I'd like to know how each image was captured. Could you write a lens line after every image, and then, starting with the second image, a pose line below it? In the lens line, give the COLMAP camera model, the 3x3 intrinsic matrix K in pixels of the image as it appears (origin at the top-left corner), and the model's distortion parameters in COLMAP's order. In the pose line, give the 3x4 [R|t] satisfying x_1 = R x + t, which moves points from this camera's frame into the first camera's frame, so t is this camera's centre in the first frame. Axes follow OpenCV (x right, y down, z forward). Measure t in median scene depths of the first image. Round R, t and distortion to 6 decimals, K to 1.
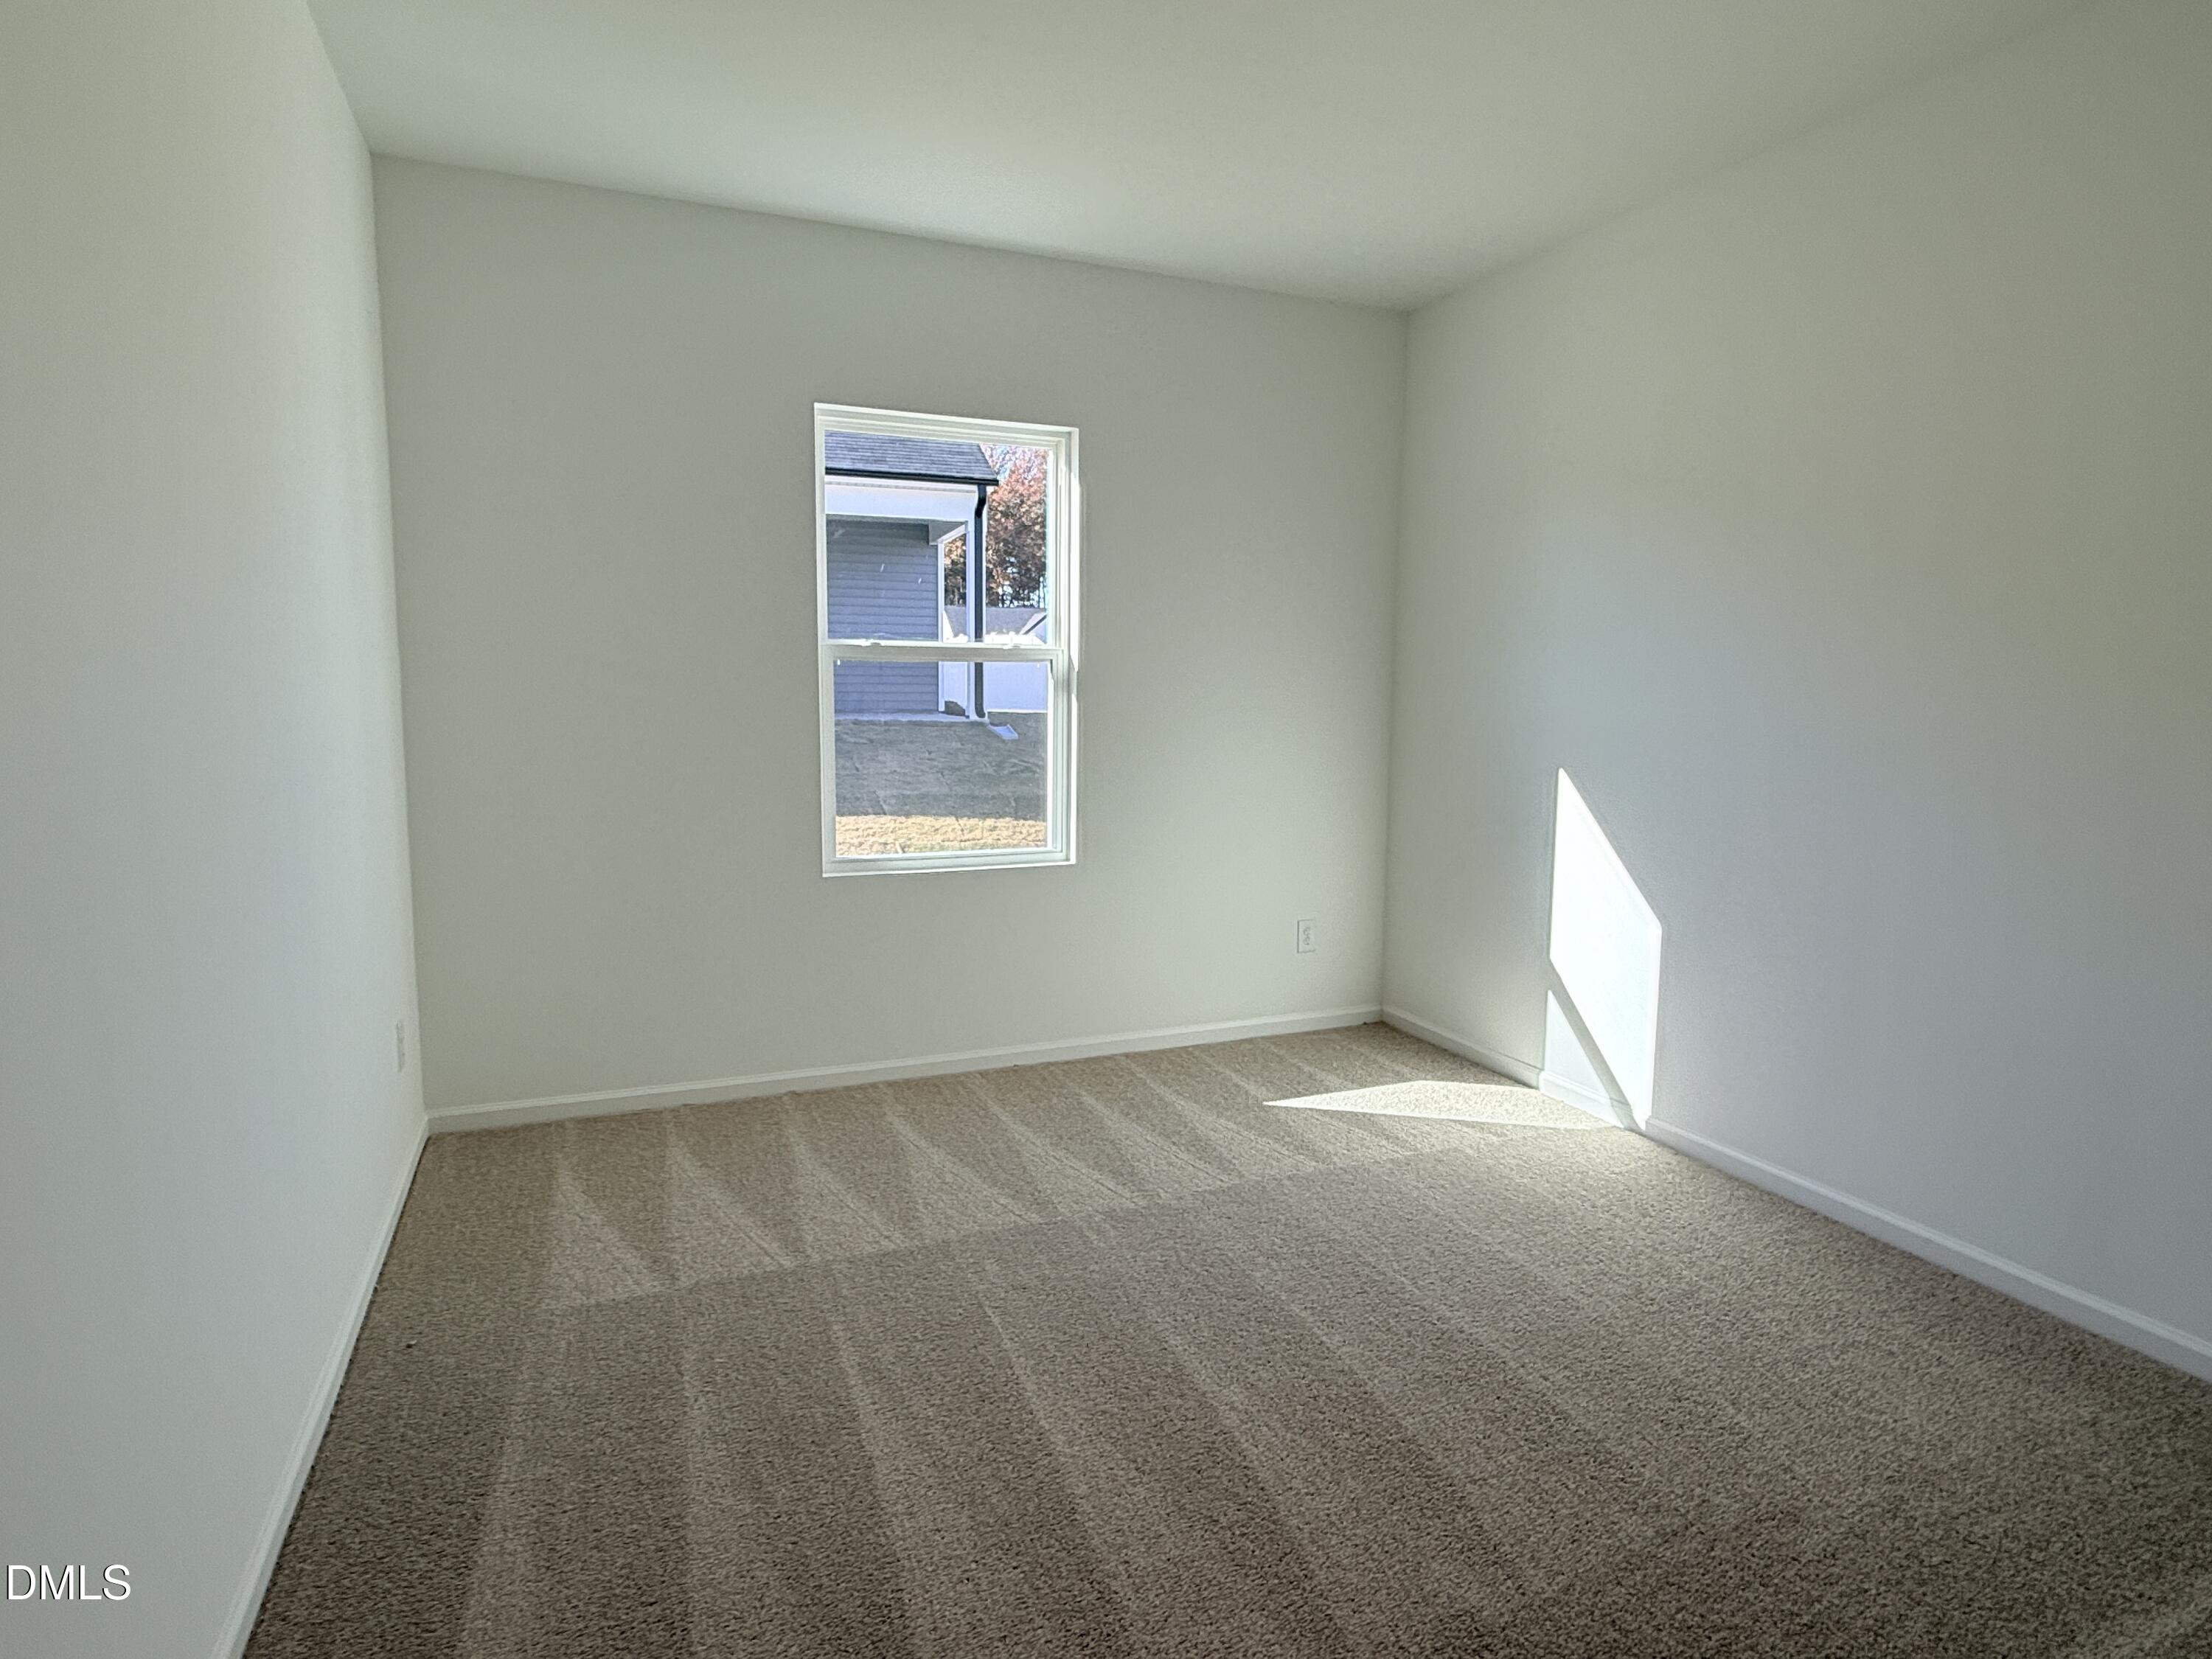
lens RADIAL K [[1215.5, 0, 1095.7], [0, 1215.5, 824.3], [0, 0, 1]] dist [0.000633, 0.000161]
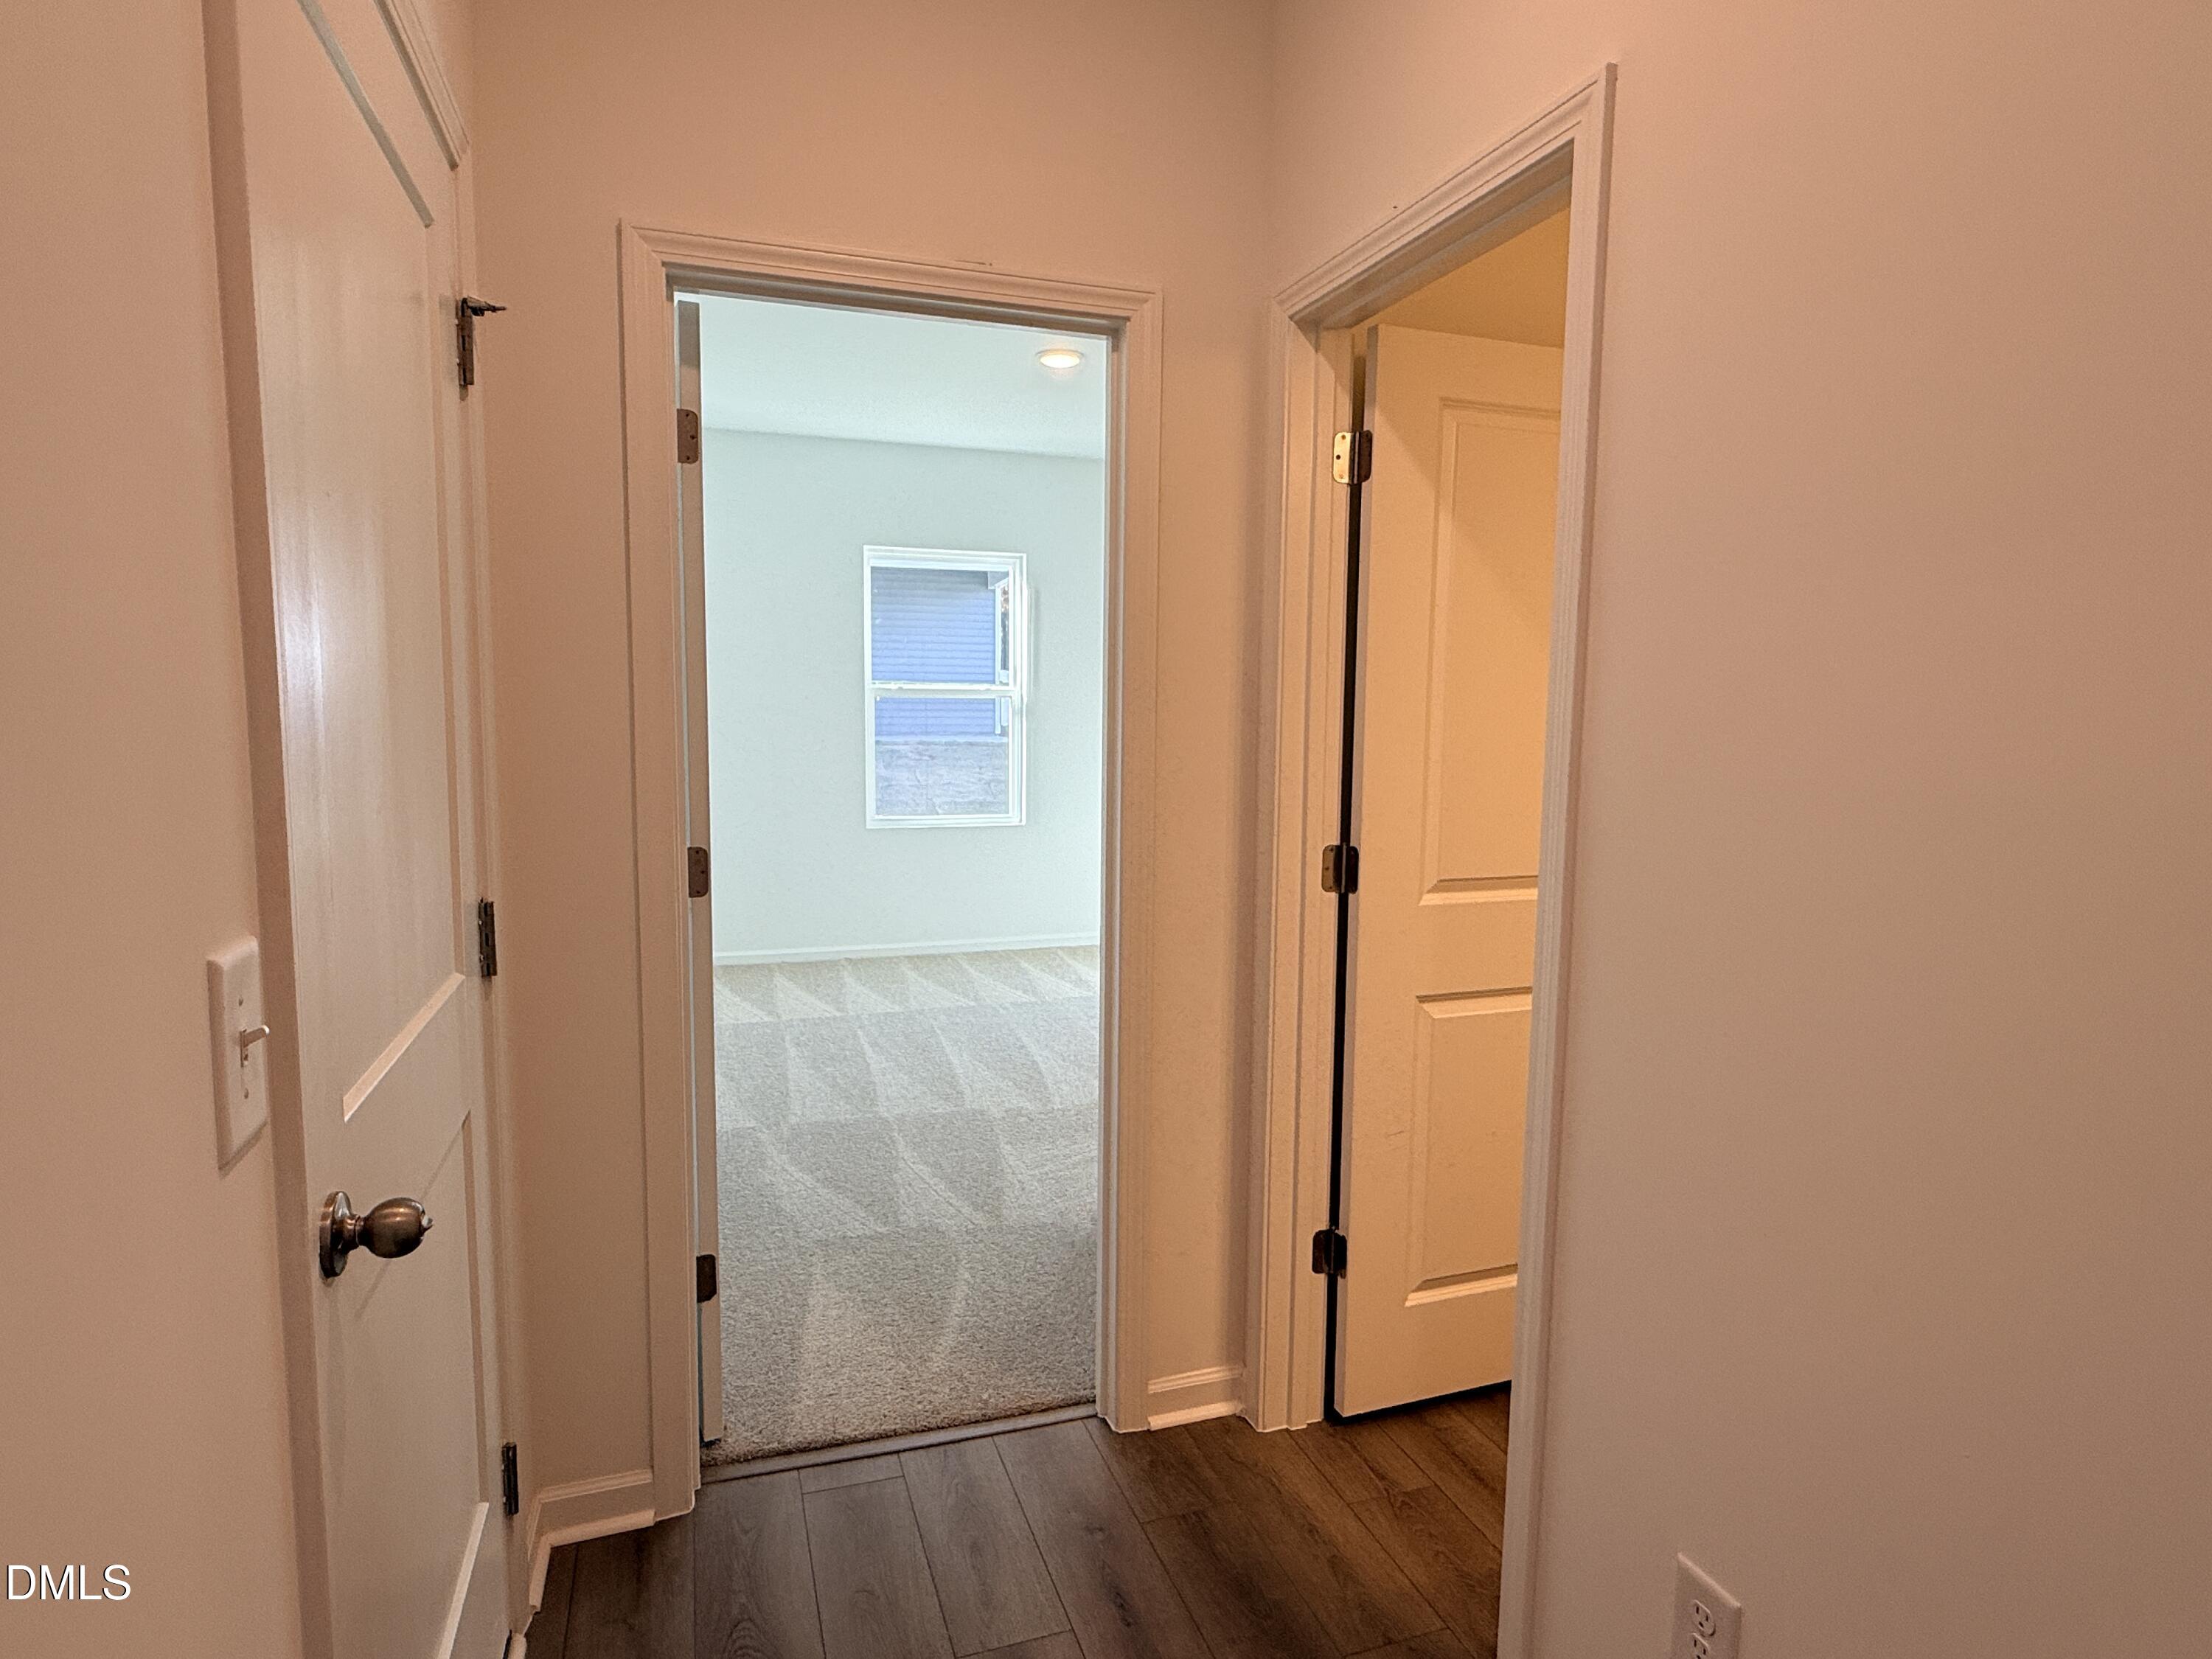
lens RADIAL K [[1215.5, 0, 1095.7], [0, 1215.5, 824.3], [0, 0, 1]] dist [0.000633, 0.000161]
pose [[0.997694, 0.004452, -0.067719, 0.192498], [-0.005842, 0.999776, -0.020350, 0.067831], [0.067614, 0.020698, 0.997497, -0.609724]]
